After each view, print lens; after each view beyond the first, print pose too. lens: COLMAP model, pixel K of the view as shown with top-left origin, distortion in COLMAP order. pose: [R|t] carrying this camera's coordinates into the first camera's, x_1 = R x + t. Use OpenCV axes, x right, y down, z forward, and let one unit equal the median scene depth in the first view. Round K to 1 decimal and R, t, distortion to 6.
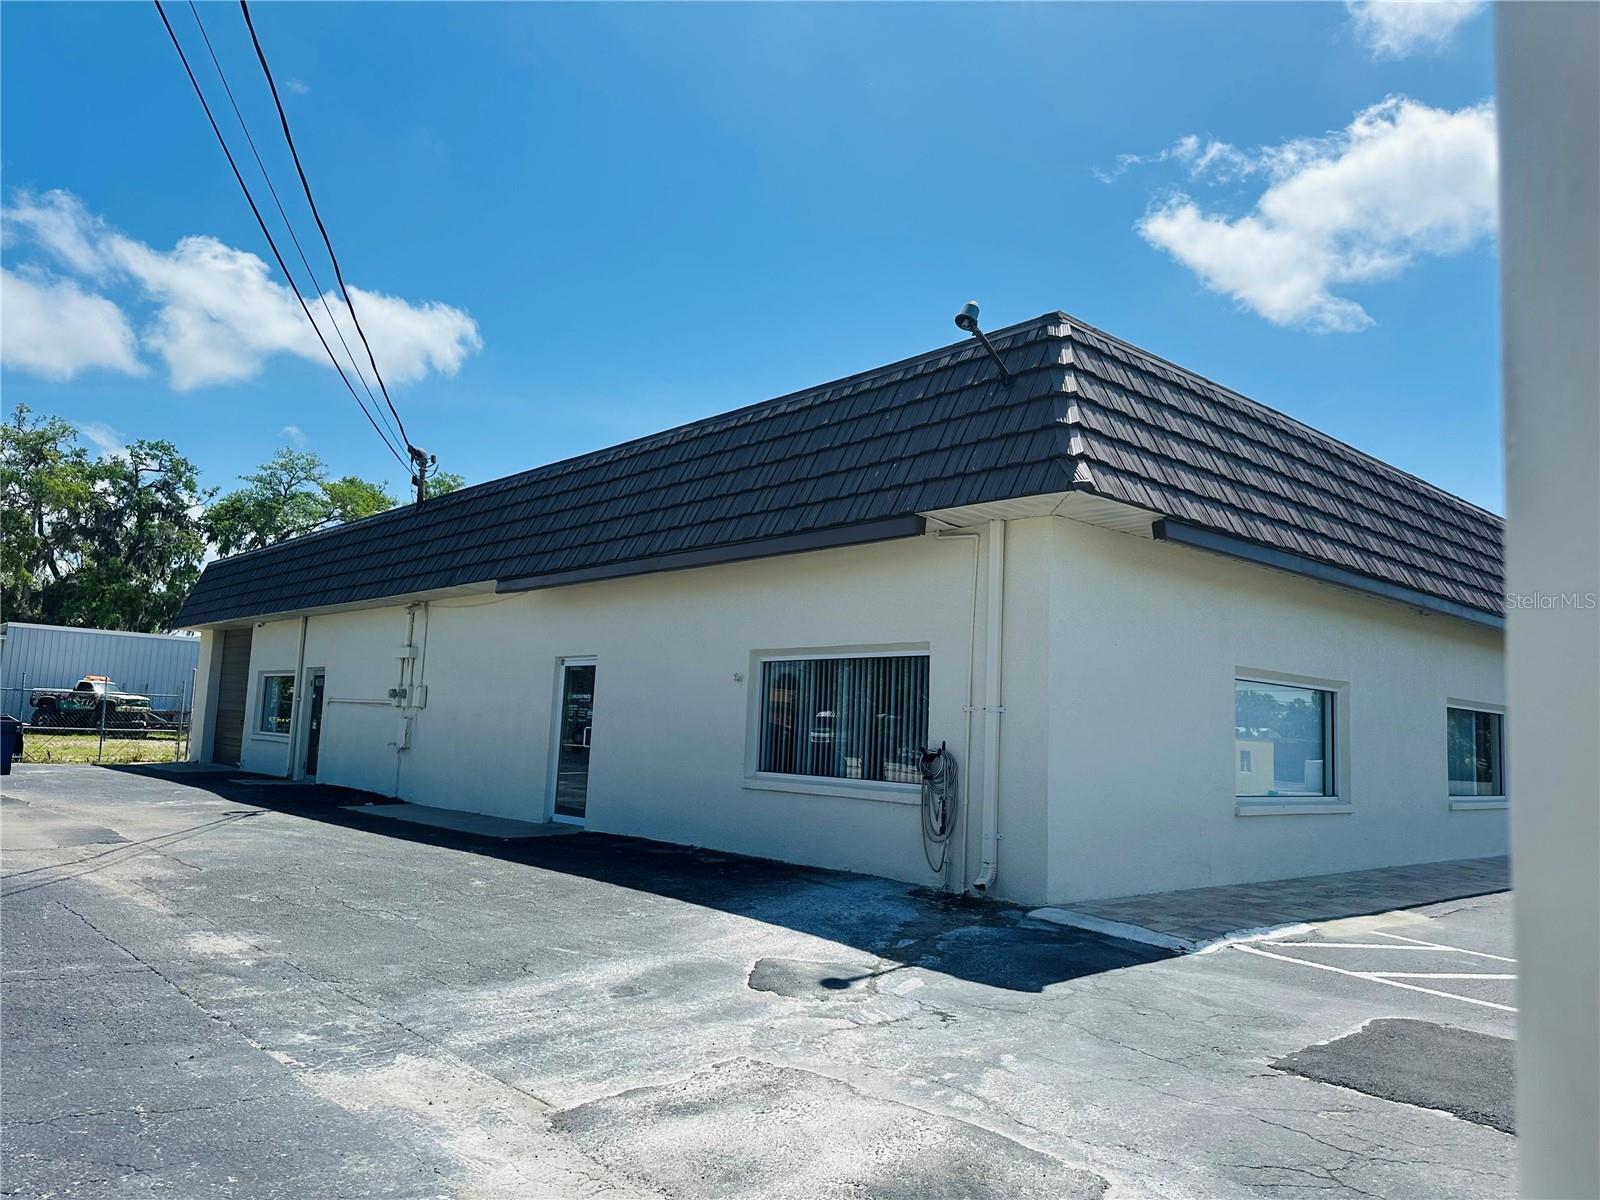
lens RADIAL K [[1131.2, 0, 830.6], [0, 1131.2, 567.8], [0, 0, 1]] dist [0.045752, -0.056385]
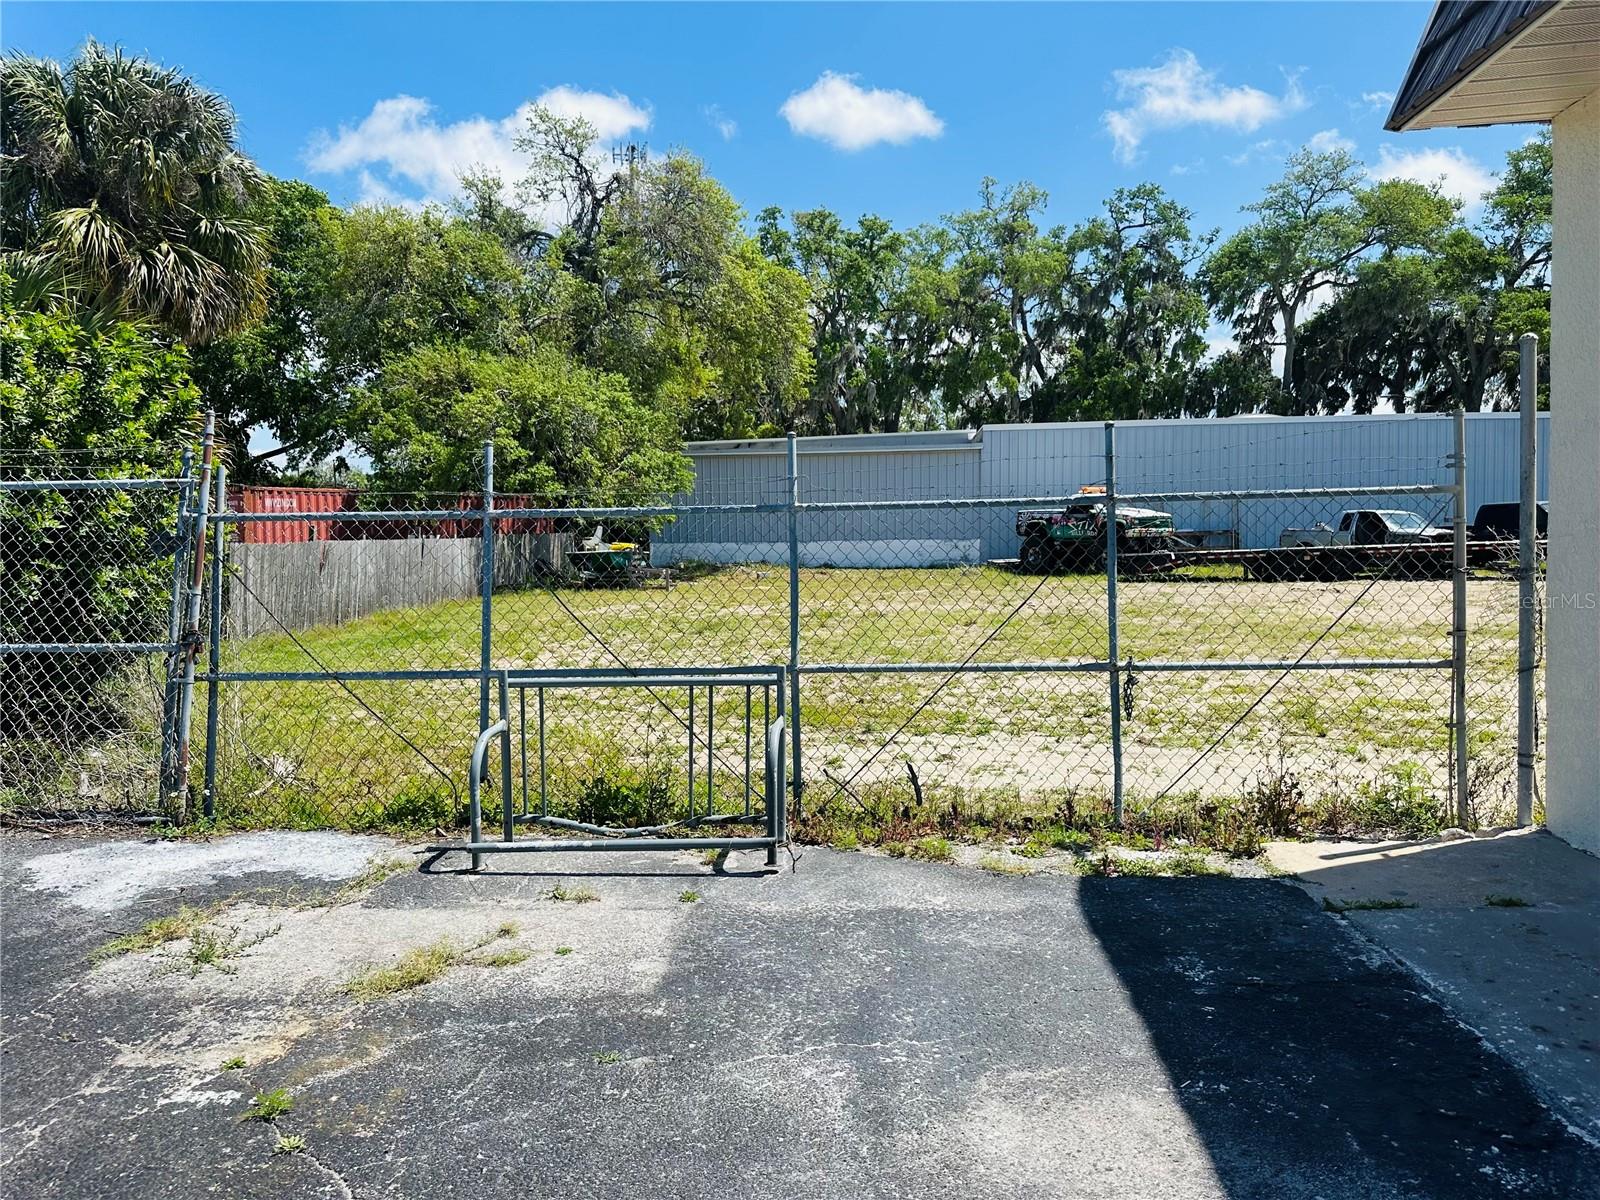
lens RADIAL K [[1131.2, 0, 784.0], [0, 1131.2, 615.7], [0, 0, 1]] dist [0.045752, -0.056385]
pose [[0.666533, 0.020194, -0.745202, -0.170171], [0.132637, 0.980471, 0.145204, 0.031017], [0.733581, -0.195625, 0.650838, 0.266211]]
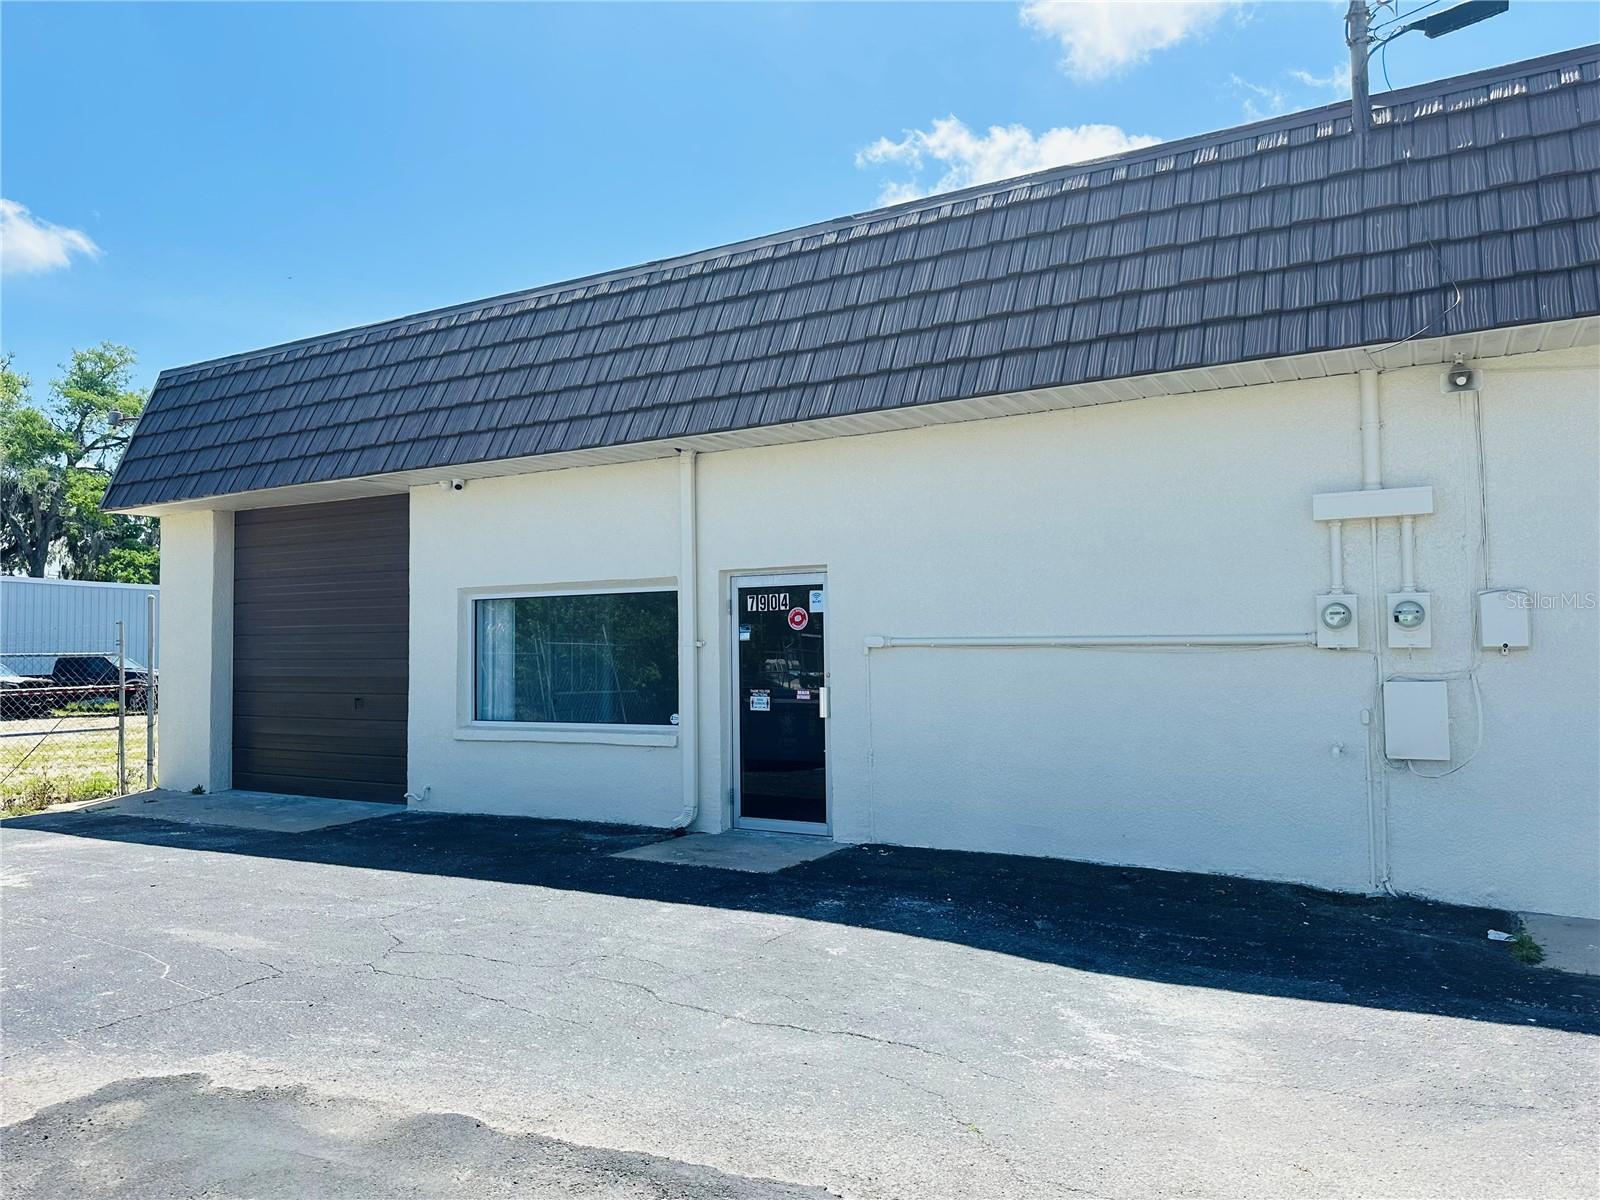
lens RADIAL K [[1131.2, 0, 809.7], [0, 1131.2, 606.2], [0, 0, 1]] dist [0.045752, -0.056385]
pose [[0.953689, -0.020051, 0.300127, -0.148866], [-0.005700, 0.996392, 0.084677, 0.017421], [-0.300742, -0.082466, 0.950134, 0.156367]]
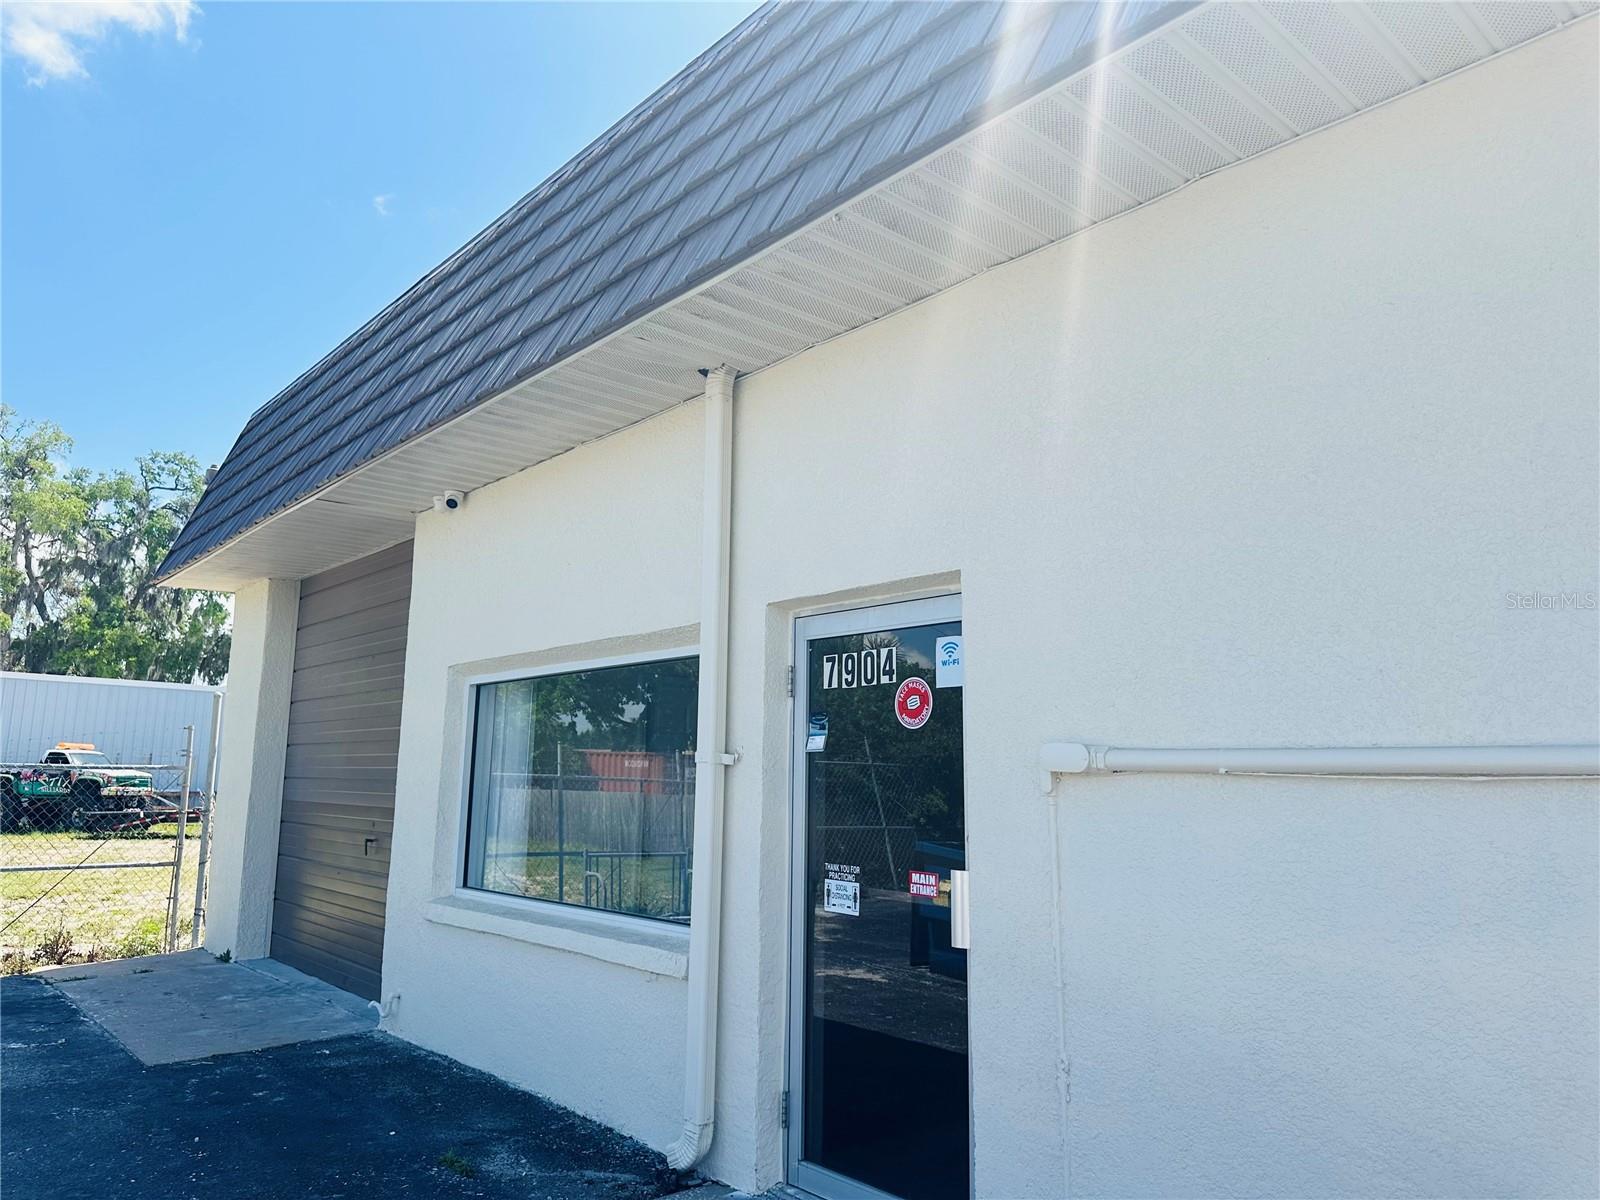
lens RADIAL K [[1131.2, 0, 828.0], [0, 1131.2, 589.5], [0, 0, 1]] dist [0.045752, -0.056385]
pose [[0.999699, -0.017337, -0.017359, -0.119342], [0.016630, 0.999059, -0.040060, 0.025094], [0.018037, 0.039759, 0.999046, 0.213617]]
